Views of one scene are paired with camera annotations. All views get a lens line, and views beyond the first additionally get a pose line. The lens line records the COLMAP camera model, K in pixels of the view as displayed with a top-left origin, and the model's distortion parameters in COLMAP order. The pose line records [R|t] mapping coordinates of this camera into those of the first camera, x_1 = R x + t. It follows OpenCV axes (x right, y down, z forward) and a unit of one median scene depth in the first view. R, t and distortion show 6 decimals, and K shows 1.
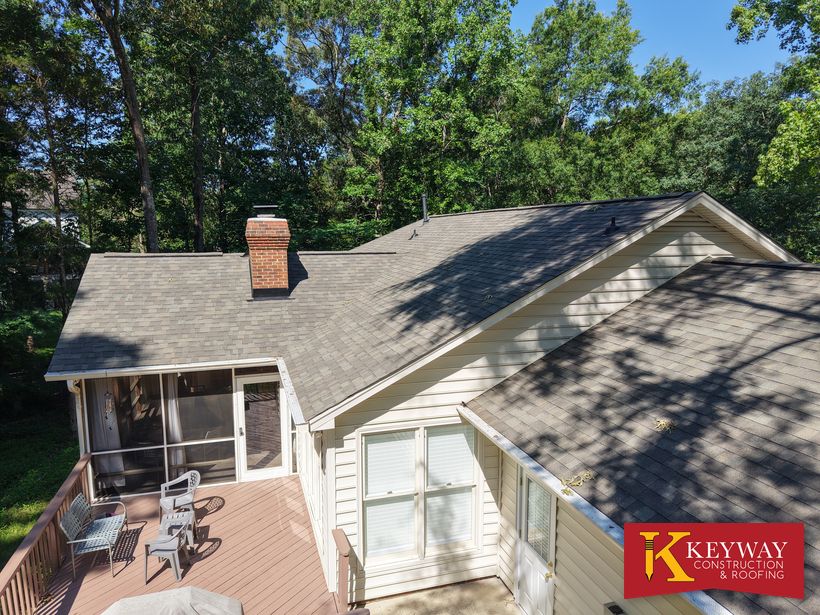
lens RADIAL K [[546.3, 0, 410.3], [0, 546.3, 310.1], [0, 0, 1]] dist [-0.007356, -0.003442]
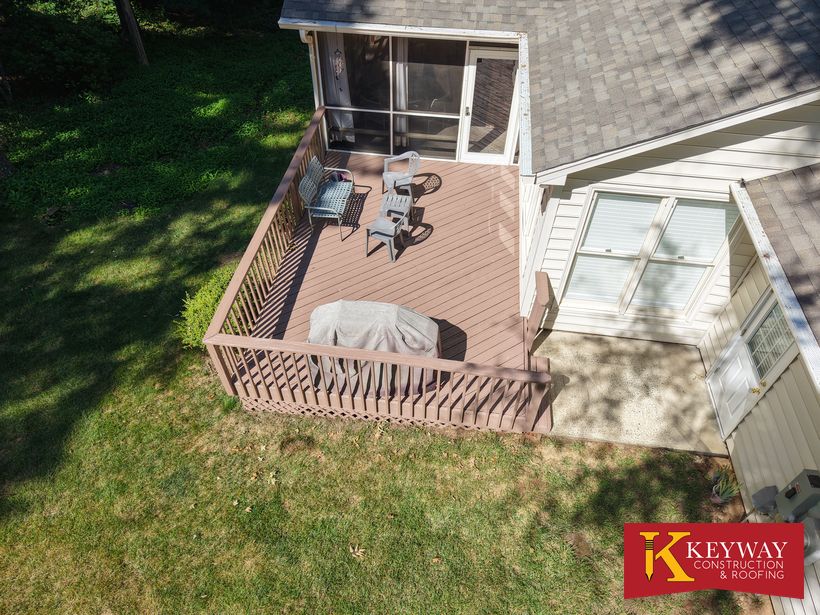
lens RADIAL K [[546.3, 0, 406.3], [0, 546.3, 307.5], [0, 0, 1]] dist [-0.007356, -0.003442]
pose [[0.906398, 0.316653, -0.279596, -0.049483], [-0.064490, 0.757853, 0.649231, -0.137489], [0.417473, -0.570430, 0.707337, 0.142352]]
